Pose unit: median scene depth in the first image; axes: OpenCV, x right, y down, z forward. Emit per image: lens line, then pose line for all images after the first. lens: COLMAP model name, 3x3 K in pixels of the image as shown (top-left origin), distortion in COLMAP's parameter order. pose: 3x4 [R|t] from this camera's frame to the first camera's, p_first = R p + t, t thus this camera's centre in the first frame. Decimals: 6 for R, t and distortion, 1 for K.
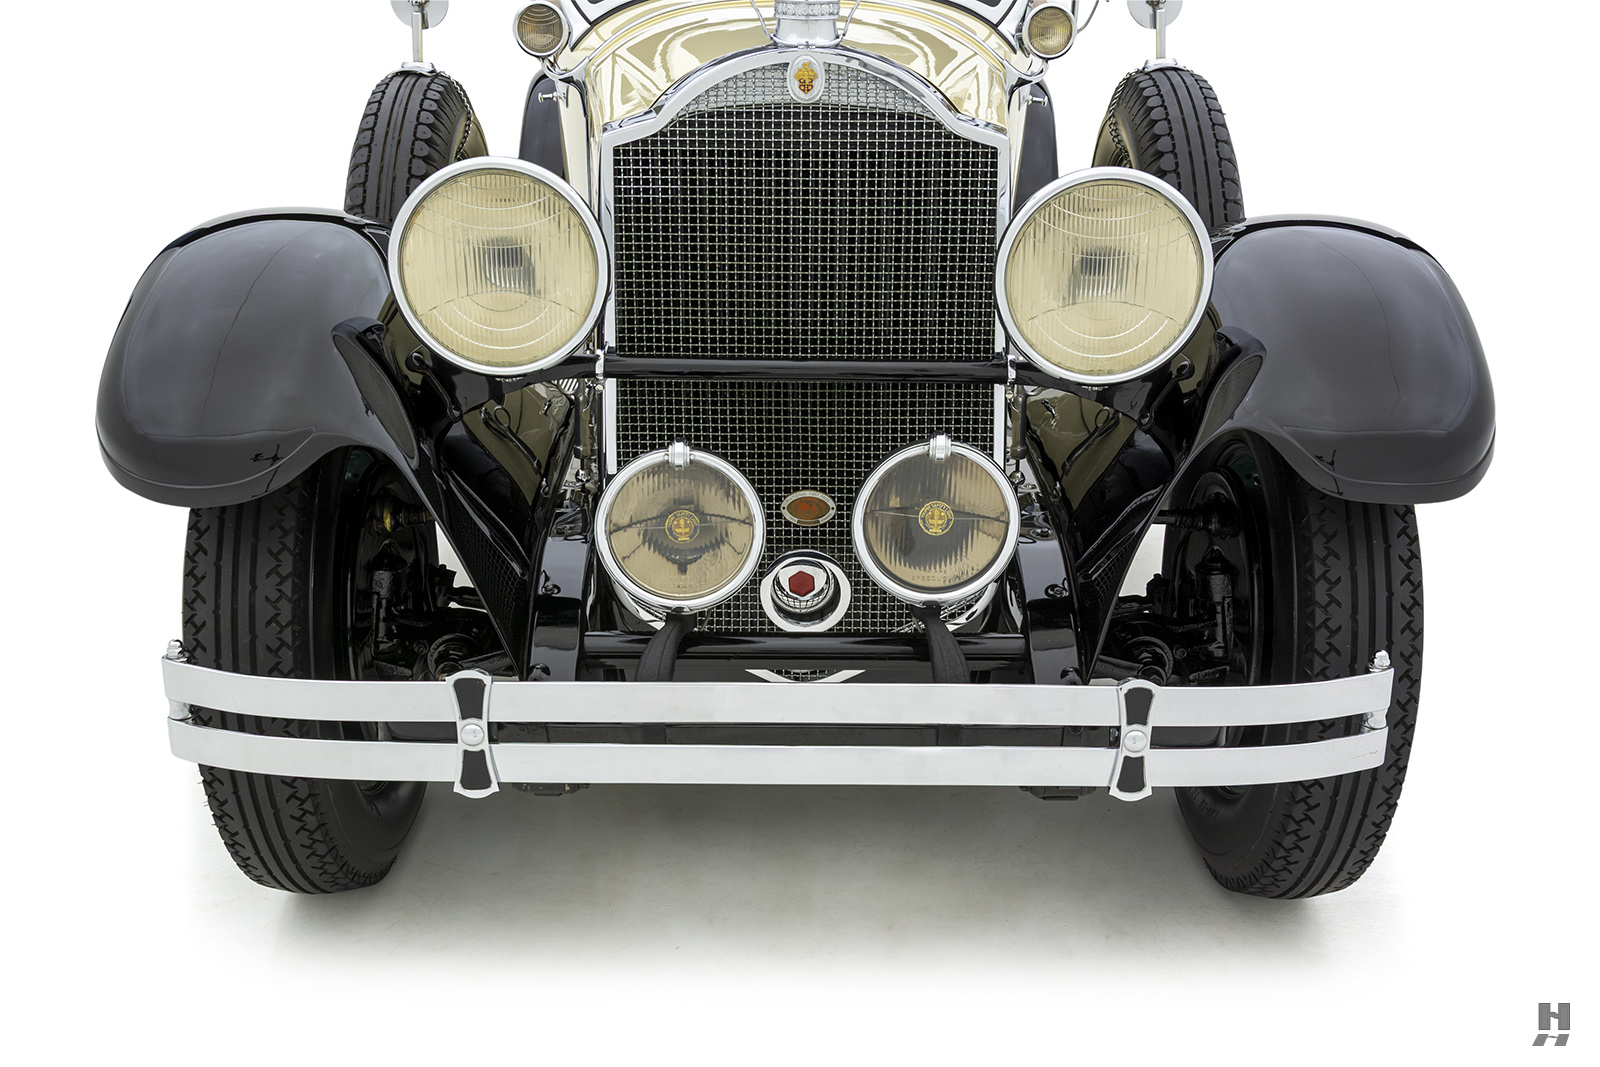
lens RADIAL K [[1674.8, 0, 804.5], [0, 1674.8, 554.2], [0, 0, 1]] dist [-0.017381, 0.009294]
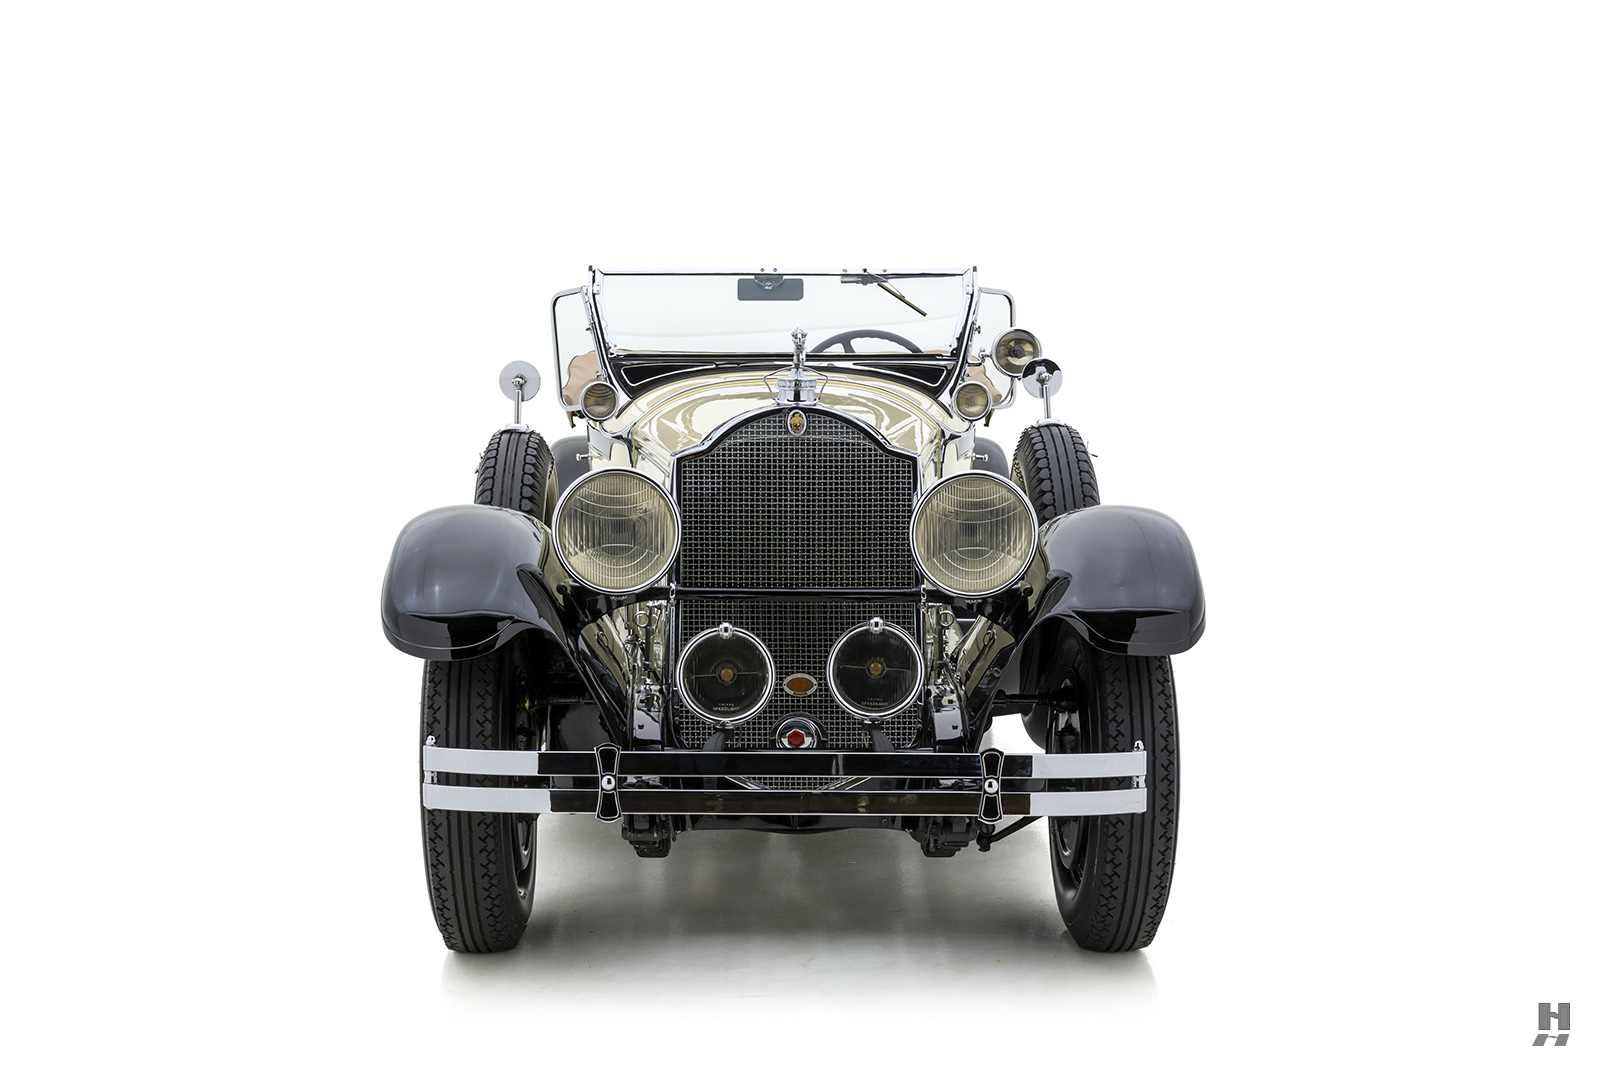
lens RADIAL K [[2114.6, 0, 800.0], [0, 2114.6, 533.5], [0, 0, 1]] dist [-0.000159, 0.000438]
pose [[0.999942, -0.006889, 0.008233, -0.013280], [0.008714, 0.968787, -0.247741, 0.330450], [-0.006269, 0.247798, 0.968791, -0.976046]]
